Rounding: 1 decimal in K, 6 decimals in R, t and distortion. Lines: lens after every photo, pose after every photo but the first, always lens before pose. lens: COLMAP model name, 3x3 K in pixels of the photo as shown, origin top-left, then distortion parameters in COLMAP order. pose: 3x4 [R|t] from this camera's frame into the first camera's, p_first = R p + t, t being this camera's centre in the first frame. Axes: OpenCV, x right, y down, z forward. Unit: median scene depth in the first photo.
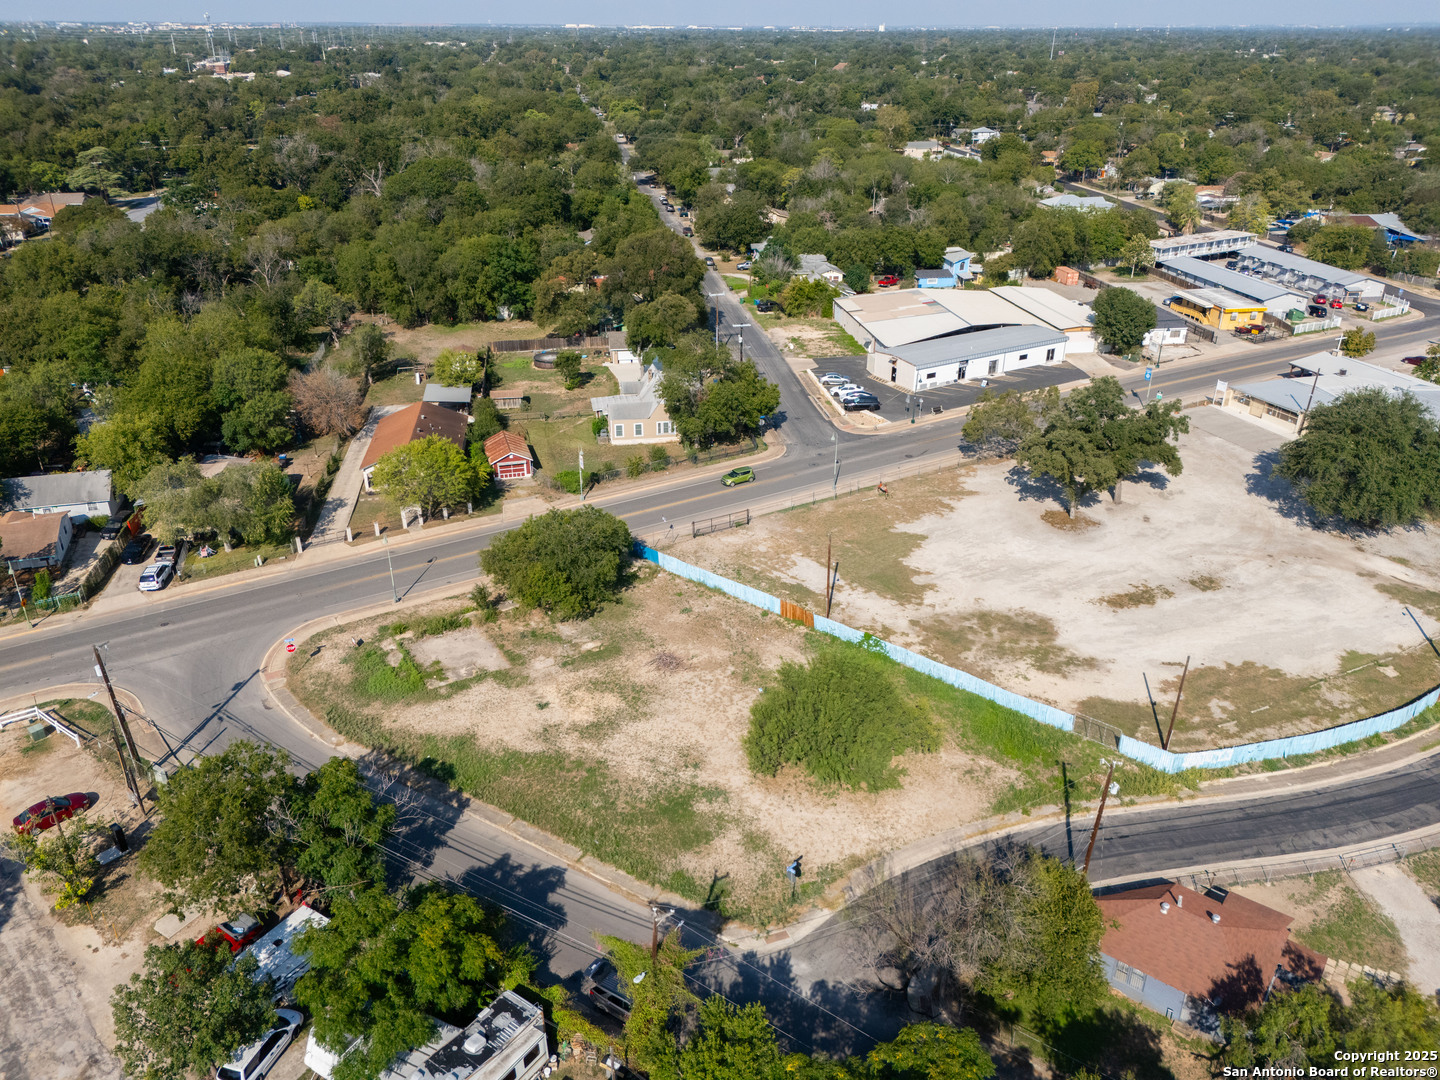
lens RADIAL K [[1063.4, 0, 719.4], [0, 1063.4, 536.2], [0, 0, 1]] dist [0.068081, -0.069485]
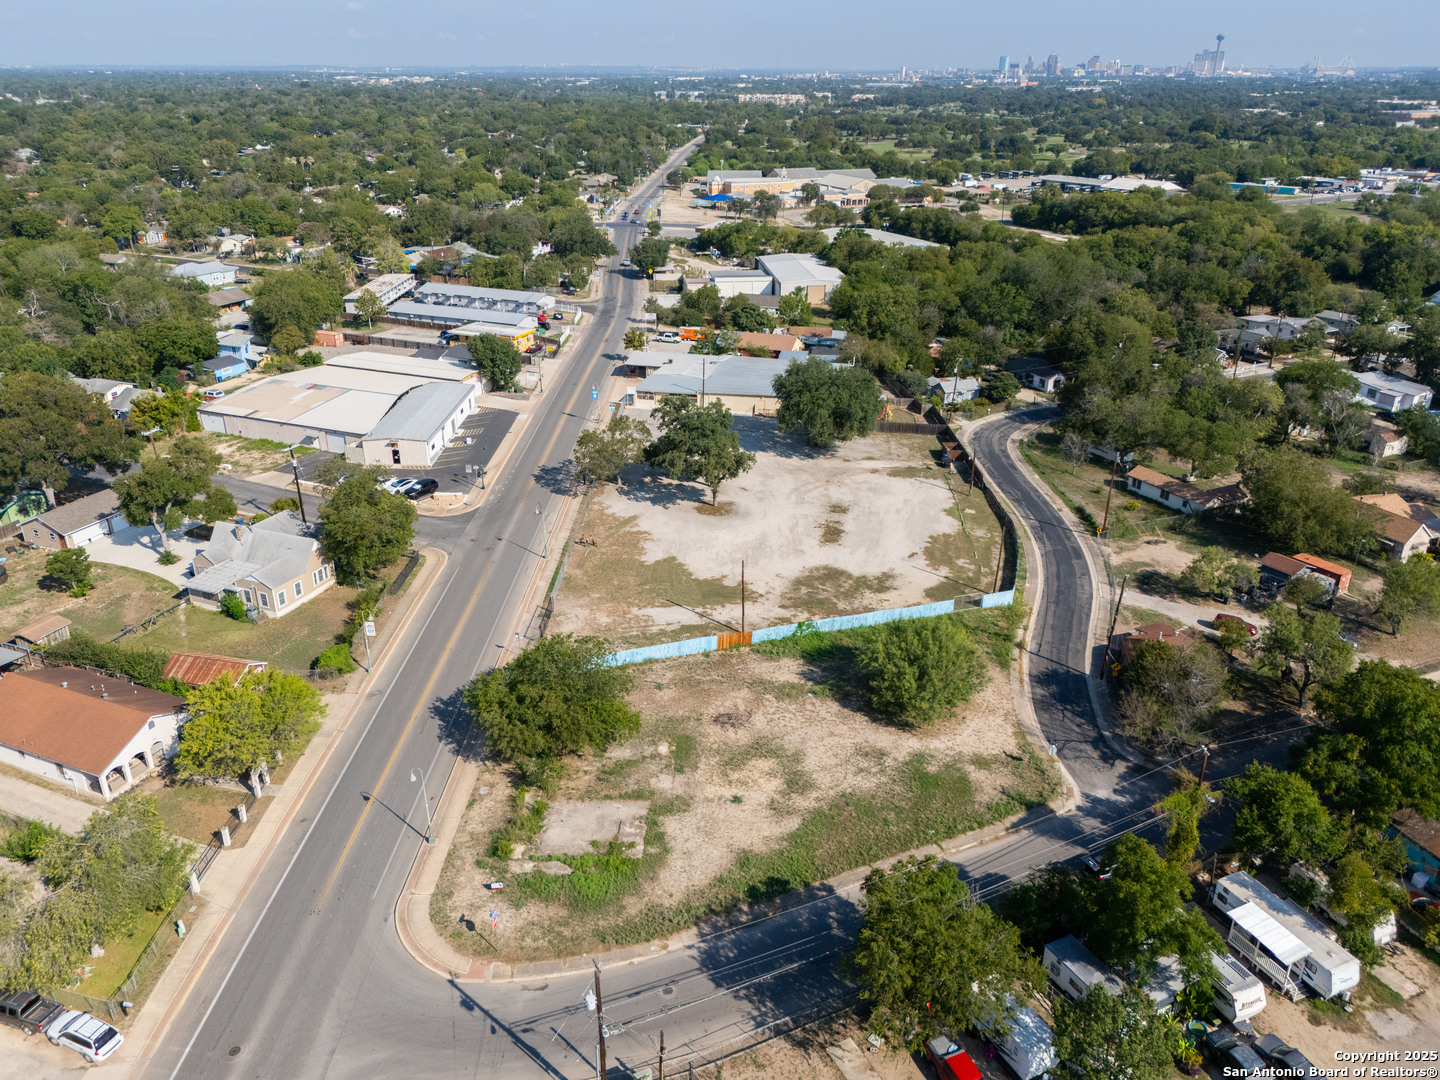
lens RADIAL K [[1063.4, 0, 719.4], [0, 1063.4, 543.6], [0, 0, 1]] dist [0.068081, -0.069485]
pose [[0.527567, -0.346467, 0.775650, -0.755080], [0.365341, 0.916838, 0.161043, -0.203282], [-0.766941, 0.198416, 0.610272, 0.286779]]
